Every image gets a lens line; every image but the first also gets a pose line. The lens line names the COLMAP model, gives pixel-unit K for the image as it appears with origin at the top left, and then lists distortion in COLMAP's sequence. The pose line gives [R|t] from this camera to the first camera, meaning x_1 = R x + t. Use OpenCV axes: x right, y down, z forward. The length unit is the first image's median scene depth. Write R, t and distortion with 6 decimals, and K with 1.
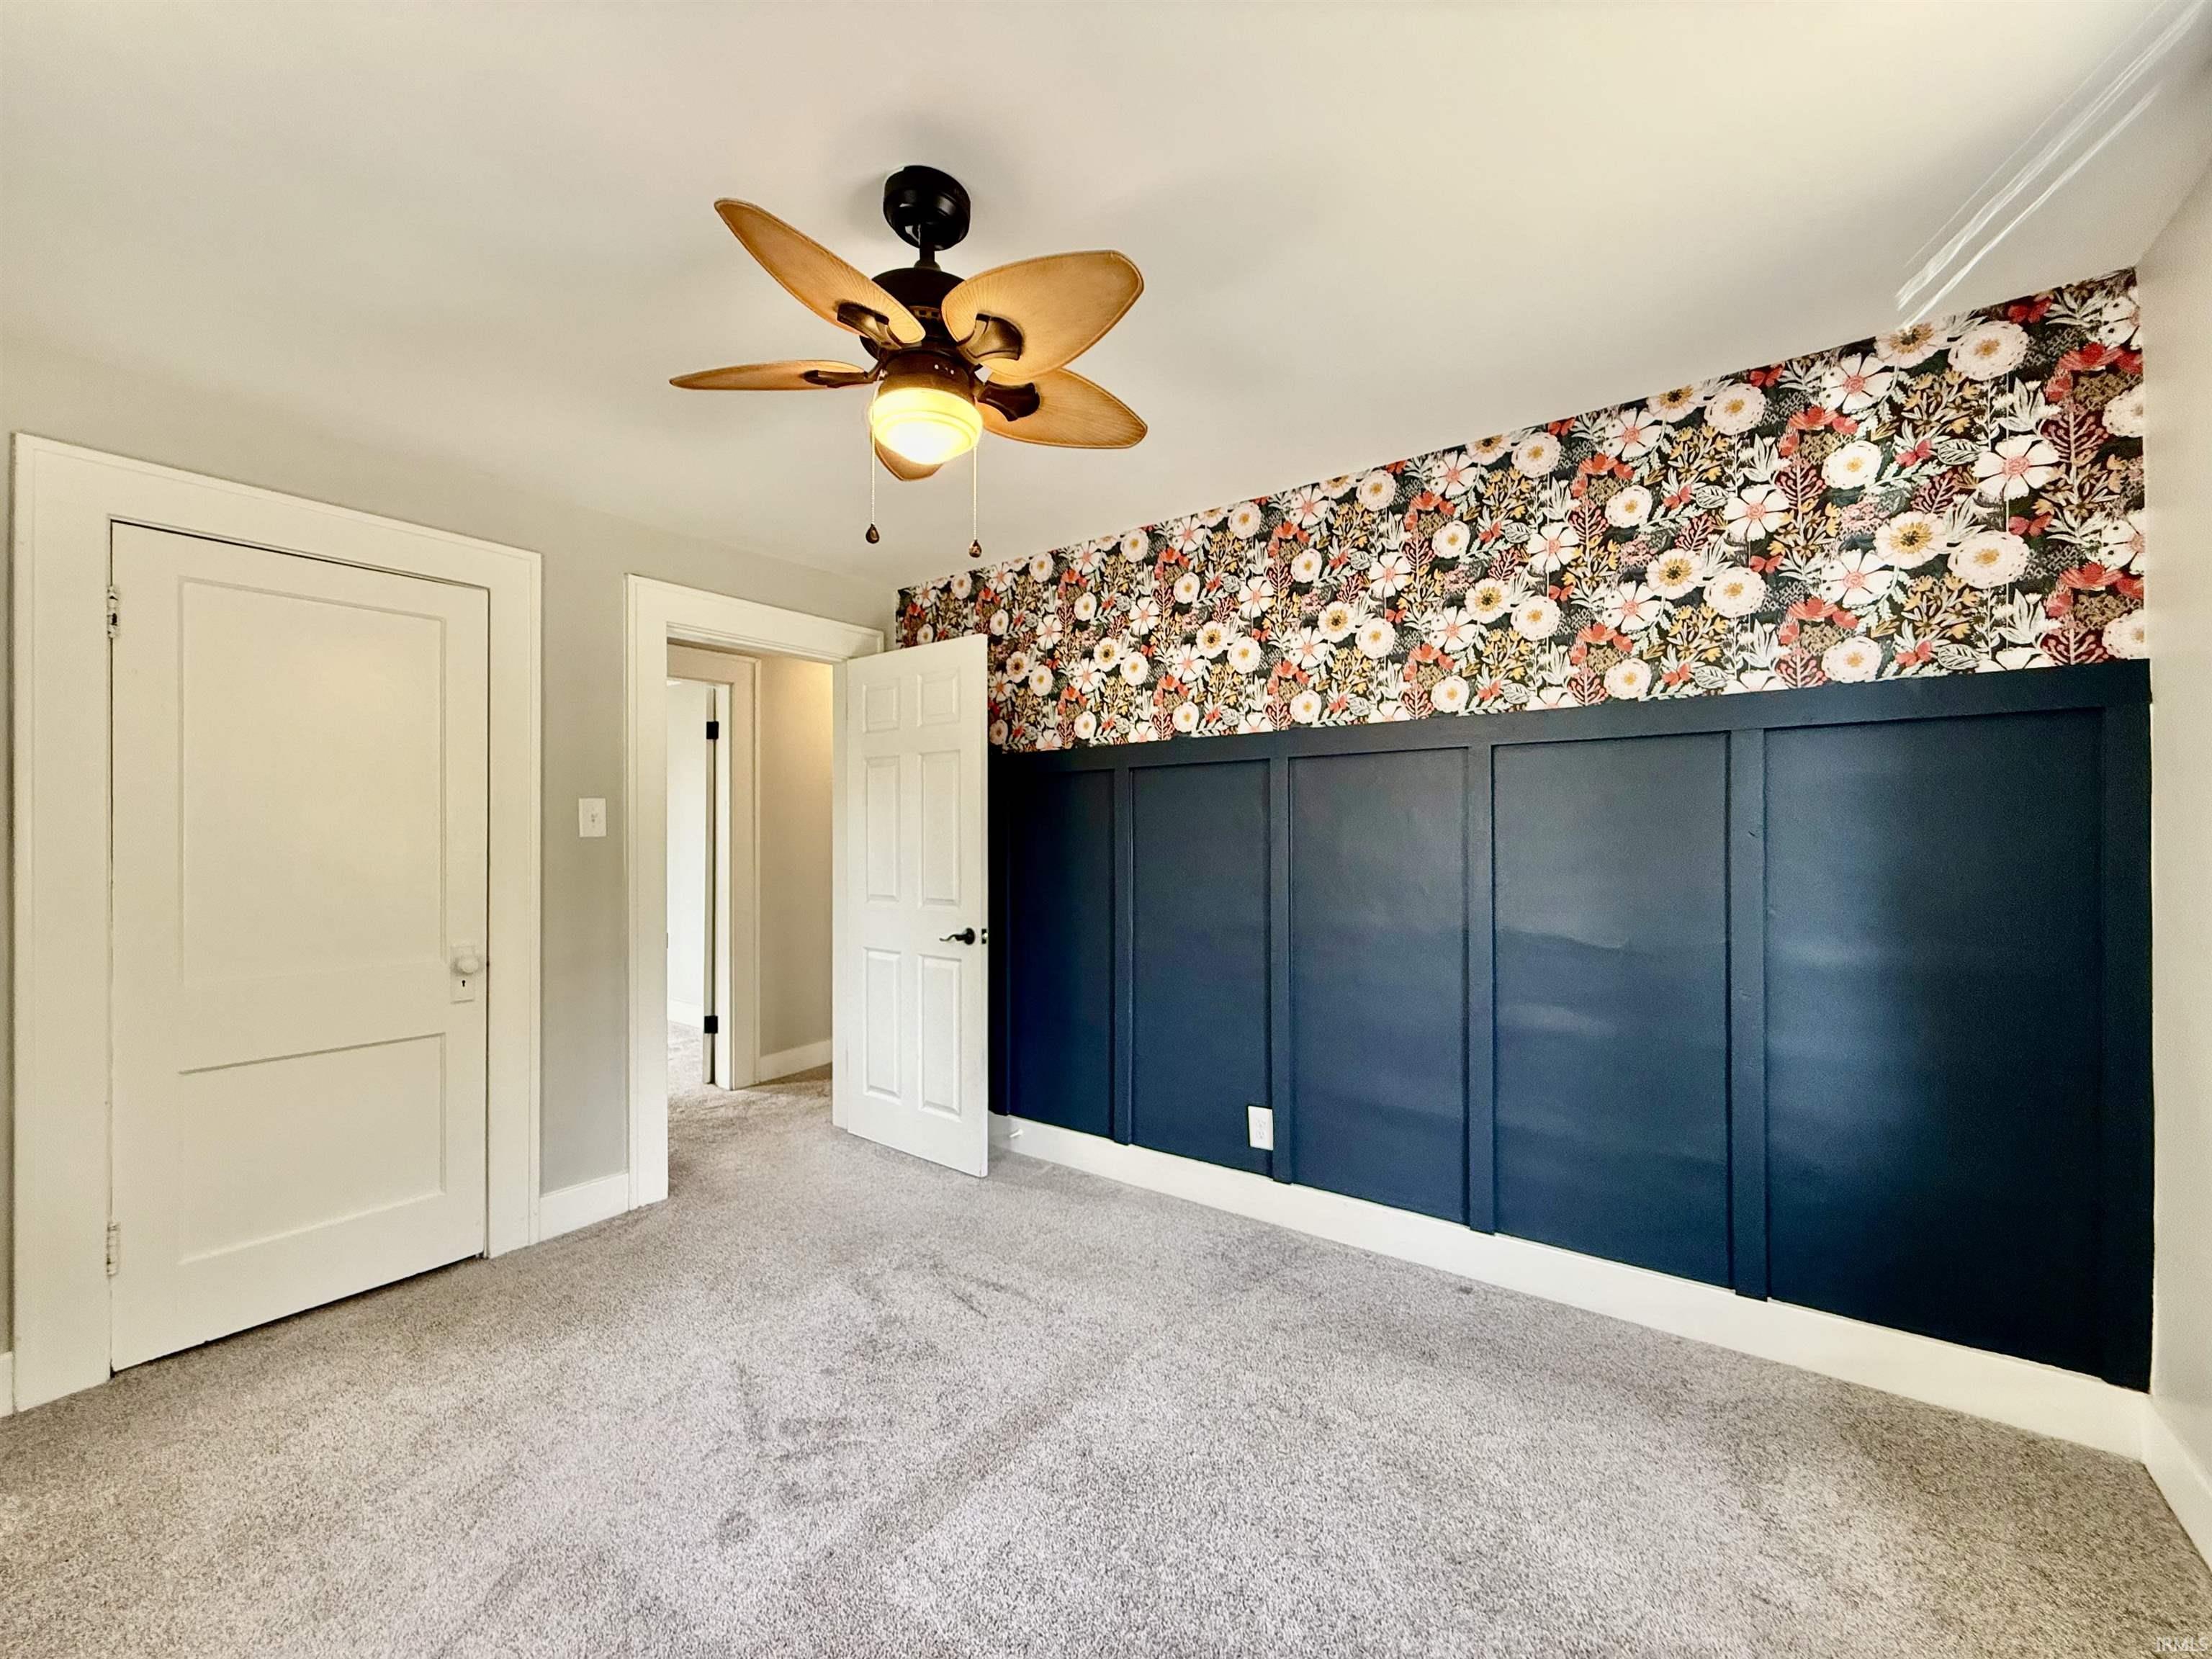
lens RADIAL K [[879.4, 0, 1106.4], [0, 879.4, 837.0], [0, 0, 1]] dist [0.002198, 0.000177]
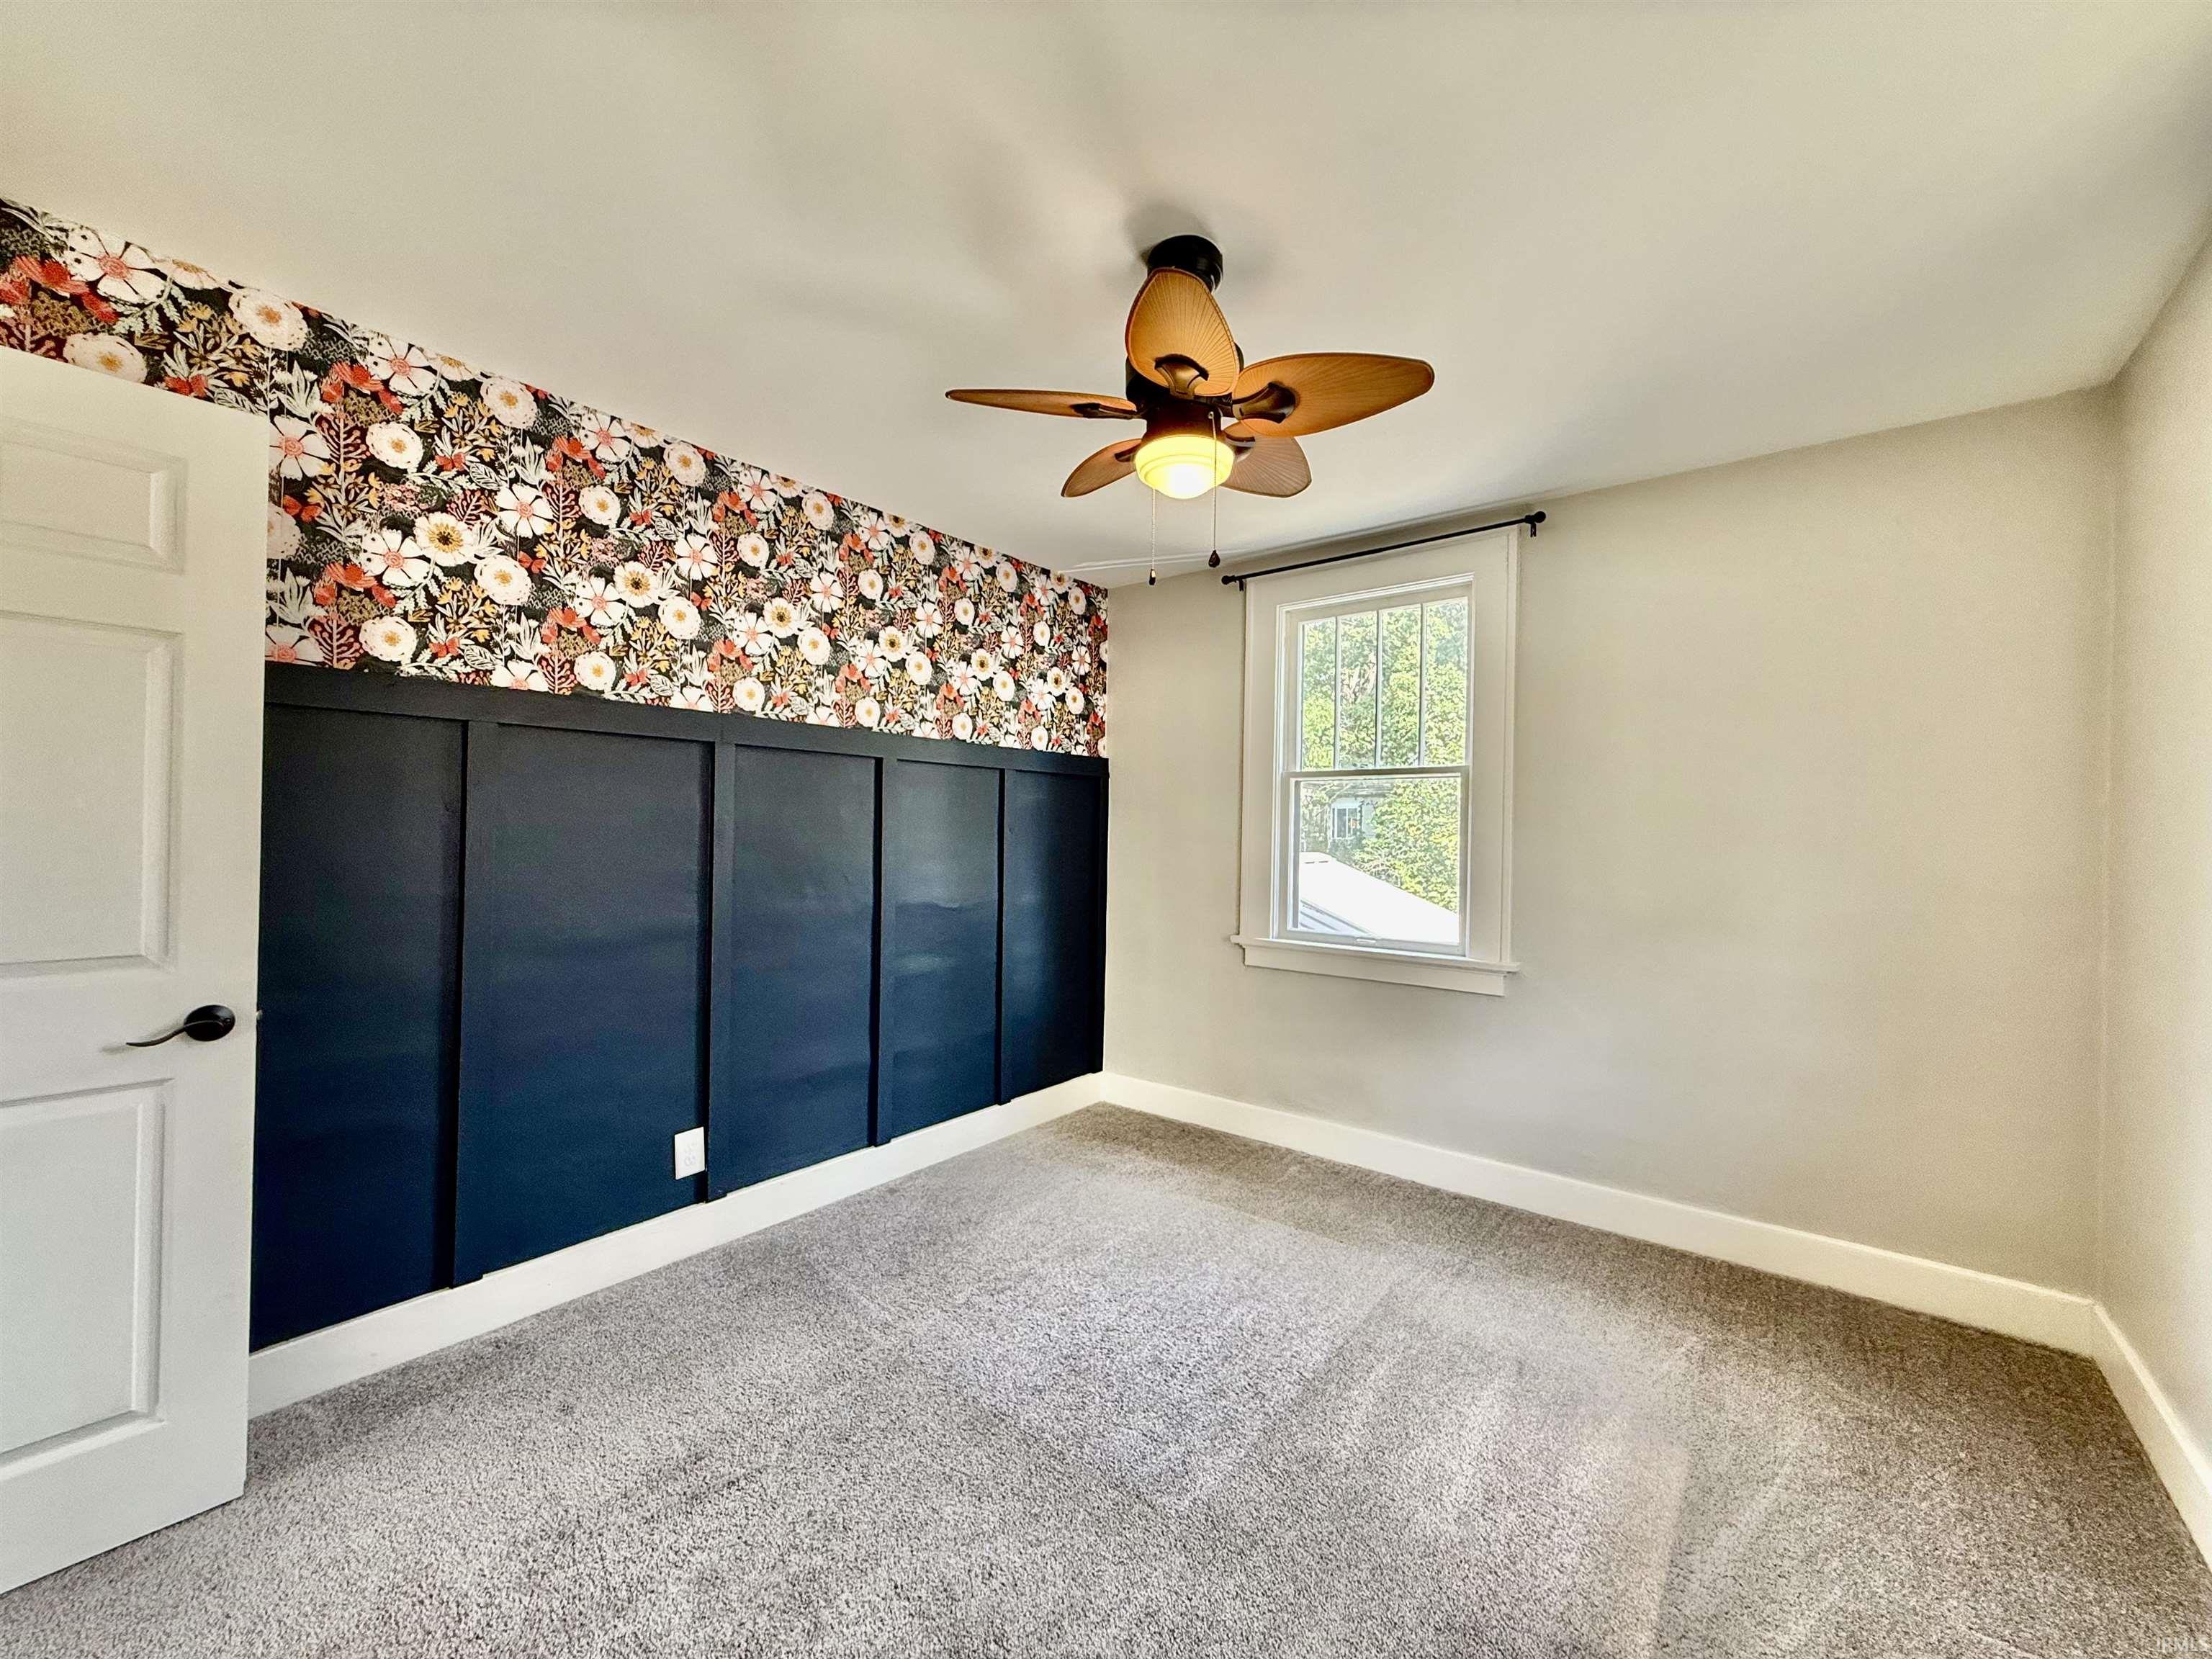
lens RADIAL K [[887.1, 0, 1159.5], [0, 887.1, 823.8], [0, 0, 1]] dist [0.013731, -0.000048]
pose [[0.003432, 0.009553, 0.999948, -0.740281], [-0.022347, 0.999705, -0.009474, -0.005647], [-0.999744, -0.022314, 0.003644, 0.532105]]
